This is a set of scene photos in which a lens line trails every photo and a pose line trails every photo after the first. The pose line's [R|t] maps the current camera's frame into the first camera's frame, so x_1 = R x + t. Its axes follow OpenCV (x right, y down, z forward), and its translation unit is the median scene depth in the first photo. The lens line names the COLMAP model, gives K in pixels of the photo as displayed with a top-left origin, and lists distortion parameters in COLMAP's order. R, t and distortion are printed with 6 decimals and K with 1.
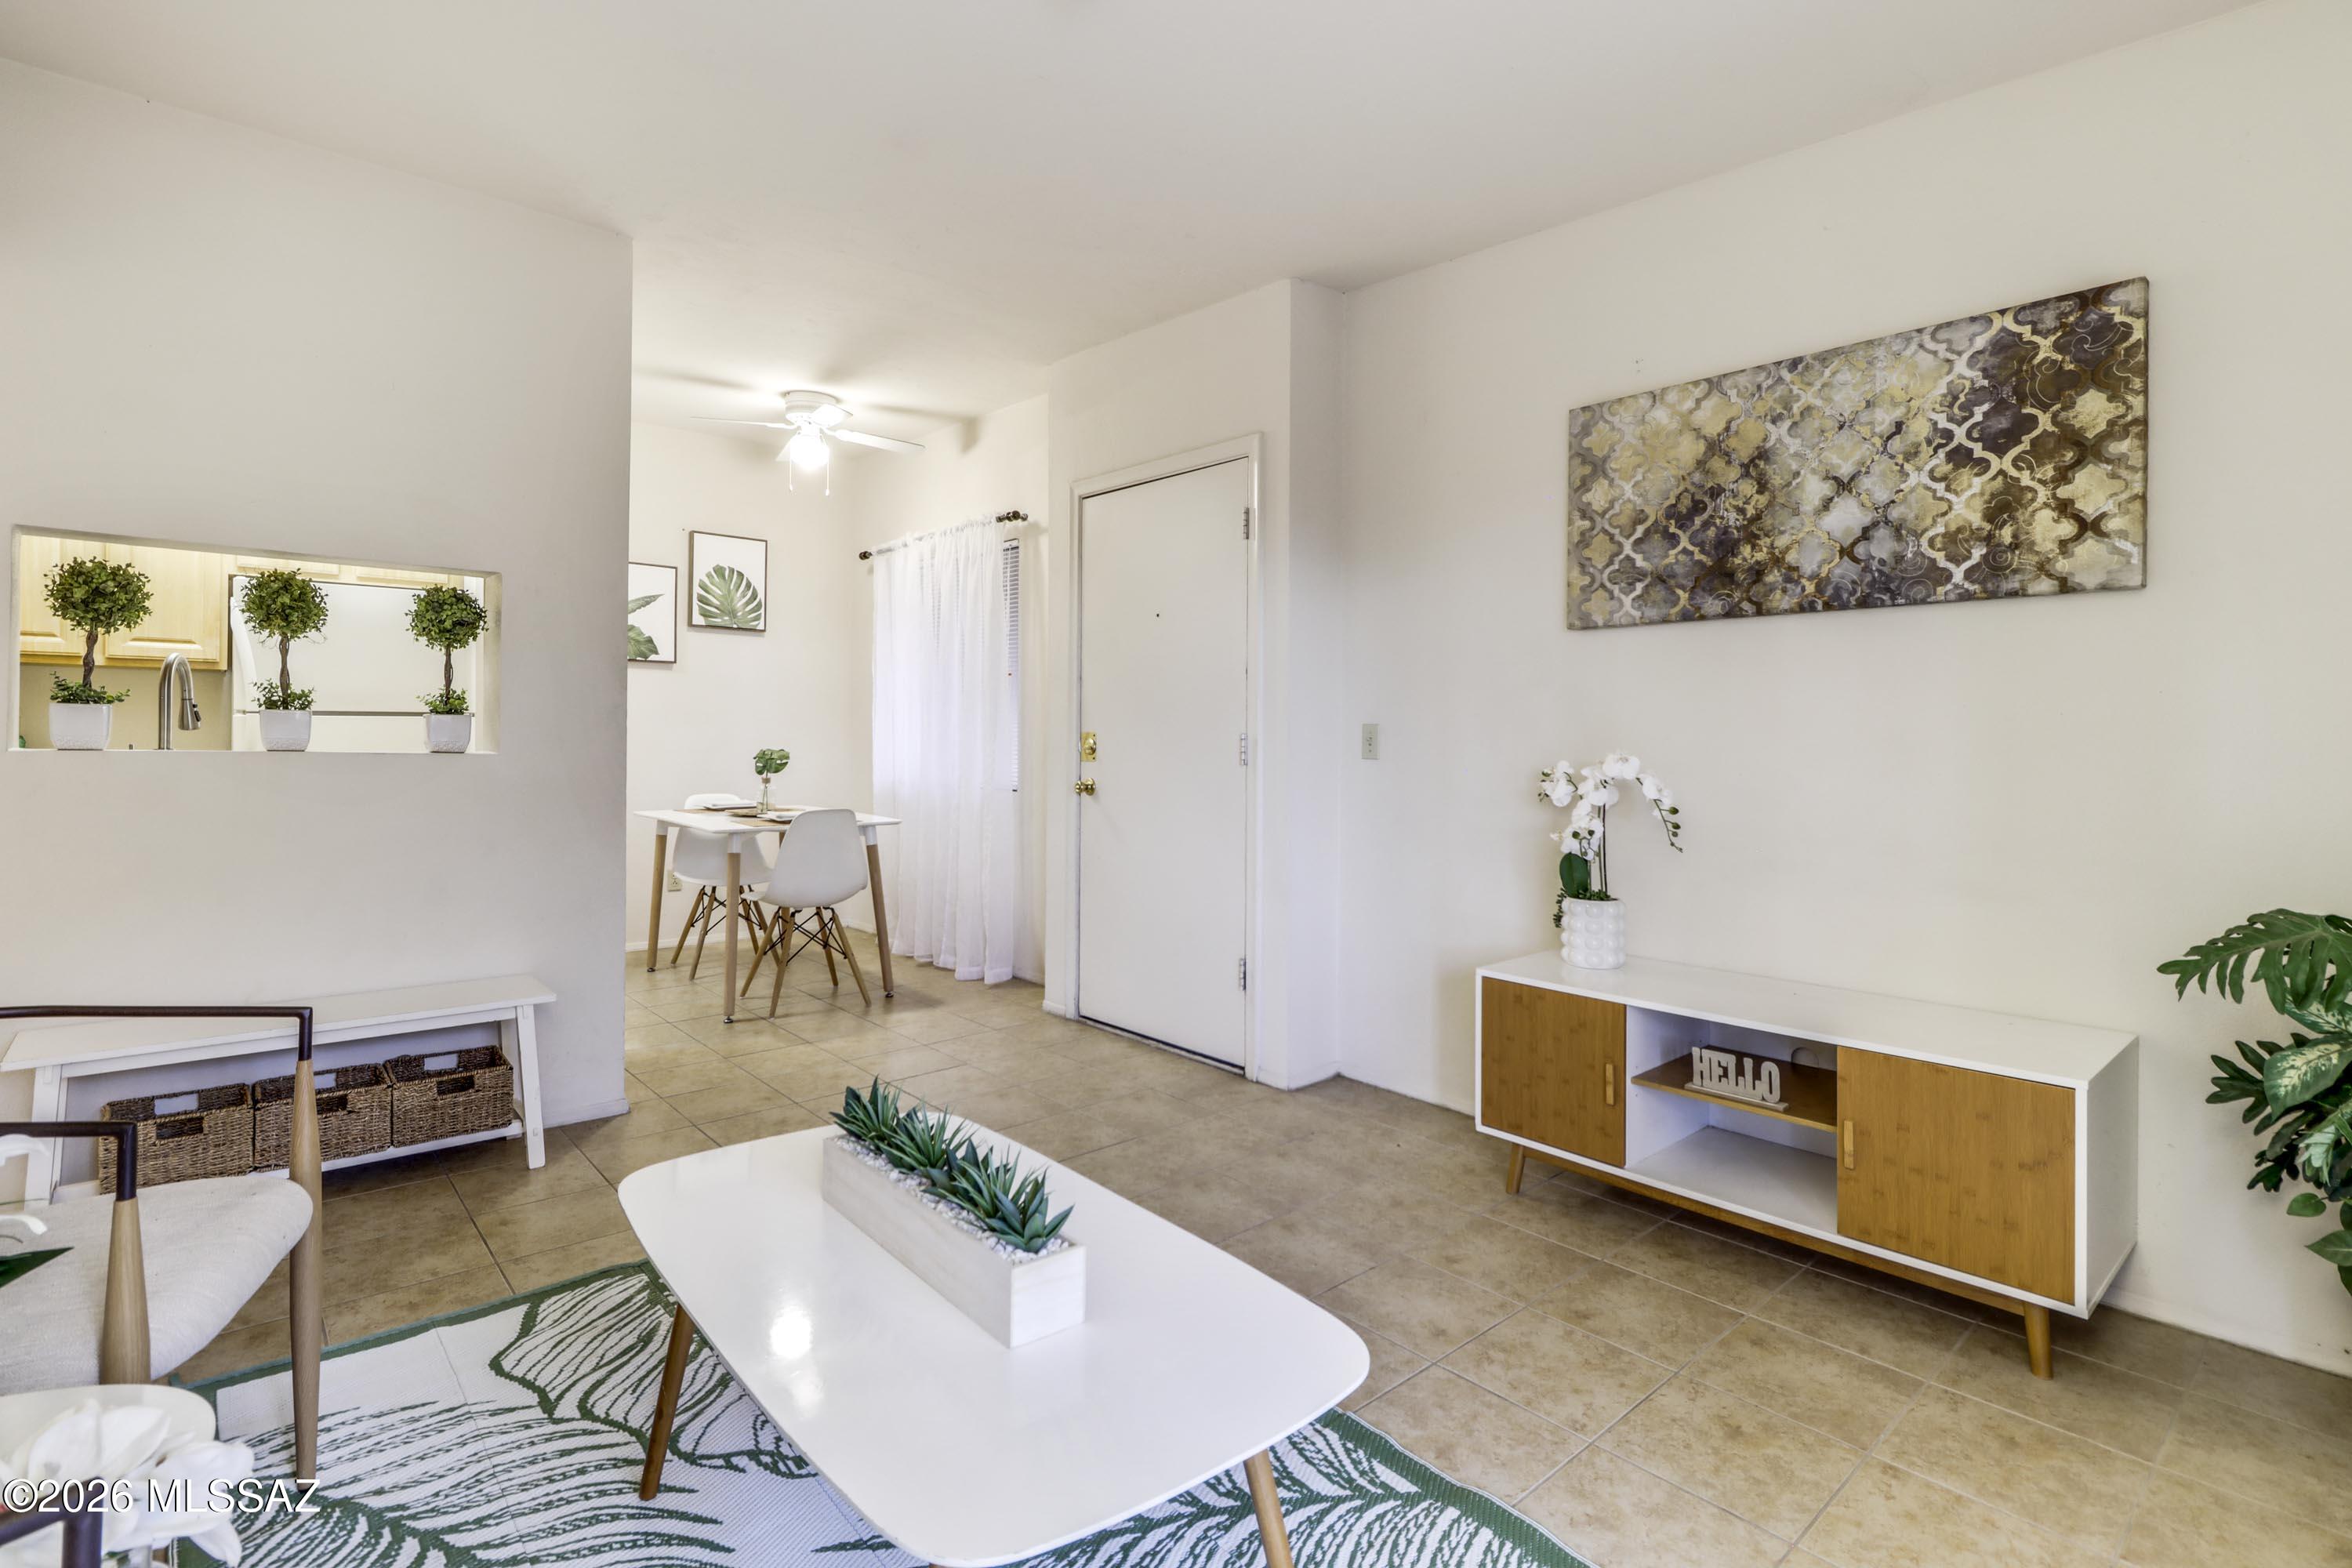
lens RADIAL K [[1134.5, 0, 1182.2], [0, 1134.5, 736.9], [0, 0, 1]] dist [-0.002590, -0.000321]
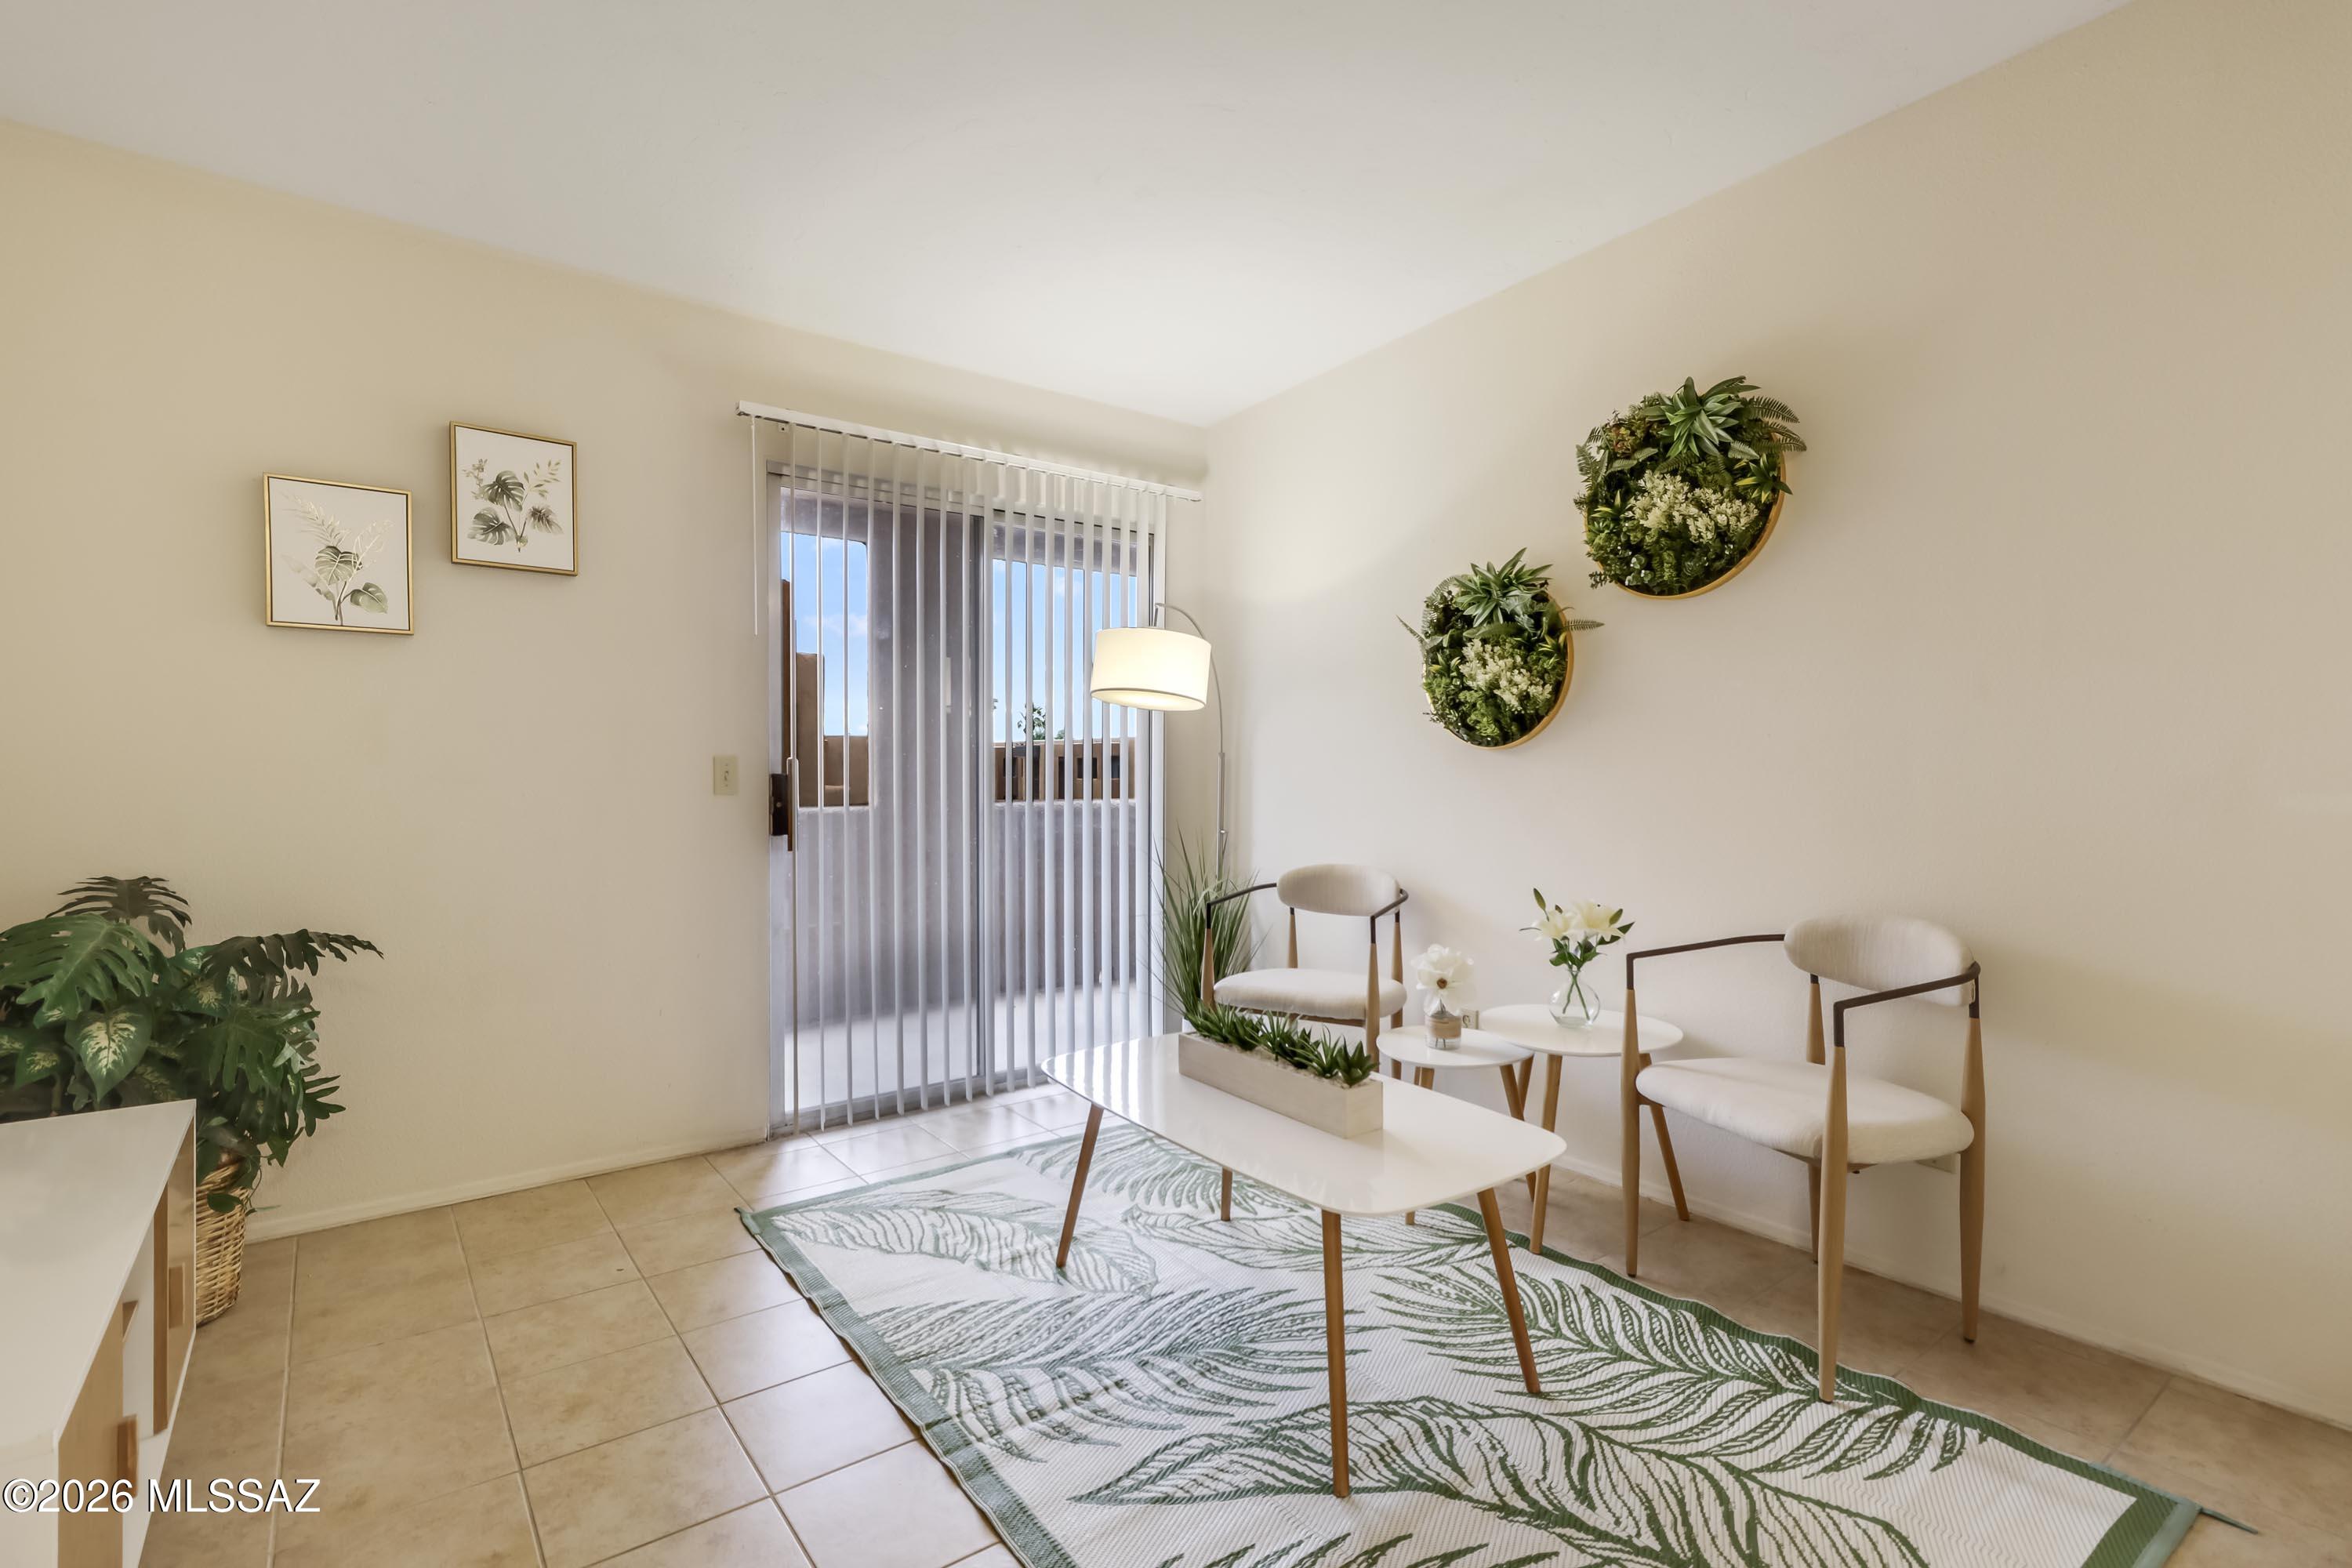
lens RADIAL K [[1094.1, 0, 1176.0], [0, 1094.1, 784.0], [0, 0, 1]] dist [0.004658, 0.000350]
pose [[-0.996993, -0.009998, 0.076847, -0.105325], [-0.008727, 0.999820, 0.016858, -0.001090], [-0.077002, 0.016136, -0.996900, 1.352343]]
